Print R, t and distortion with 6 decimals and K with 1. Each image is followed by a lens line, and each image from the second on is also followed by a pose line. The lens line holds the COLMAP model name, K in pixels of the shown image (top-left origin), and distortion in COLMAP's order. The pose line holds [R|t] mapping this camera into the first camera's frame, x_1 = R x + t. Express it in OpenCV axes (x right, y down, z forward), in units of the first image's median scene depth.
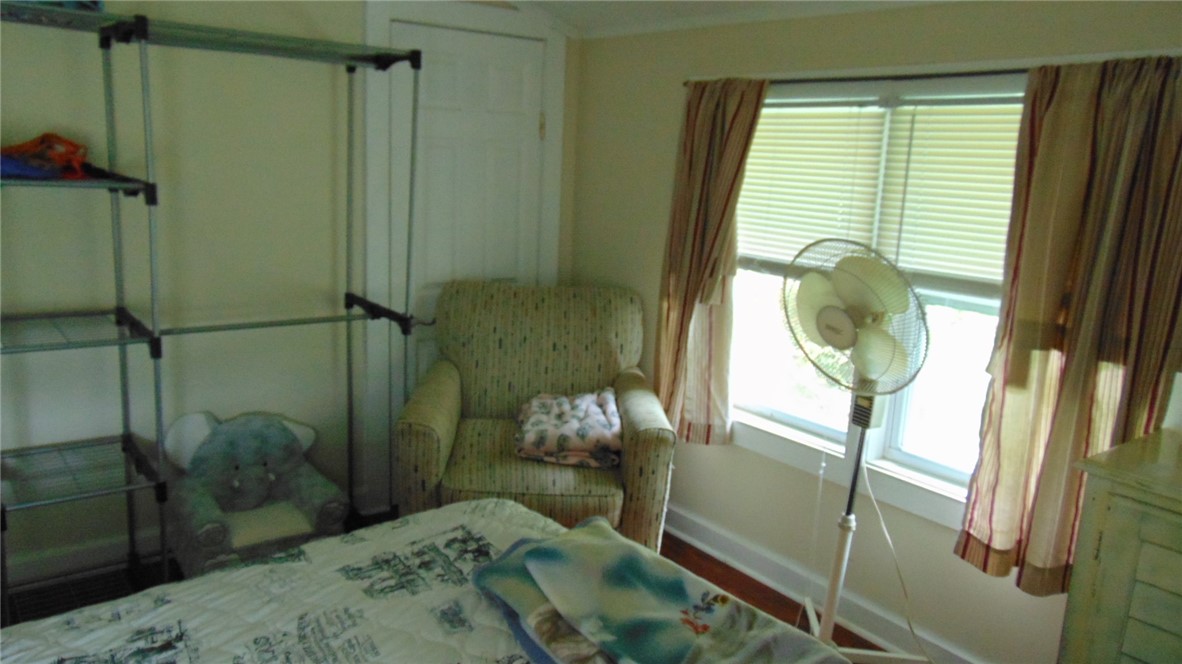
lens RADIAL K [[906.9, 0, 585.7], [0, 906.9, 338.4], [0, 0, 1]] dist [0.017298, 0.016951]
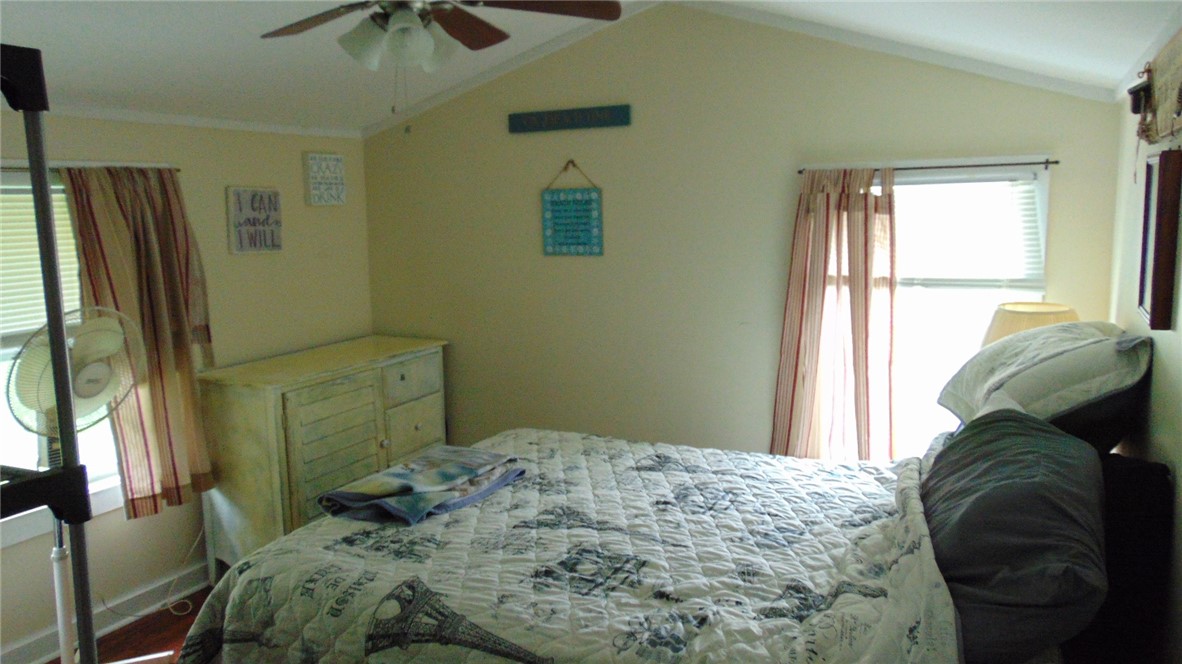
lens RADIAL K [[906.9, 0, 589.3], [0, 906.9, 330.6], [0, 0, 1]] dist [0.017298, 0.016951]
pose [[-0.433869, -0.173339, 0.884144, -1.240444], [0.195267, 0.939904, 0.280092, -0.326935], [-0.879562, 0.294167, -0.373948, 0.970265]]
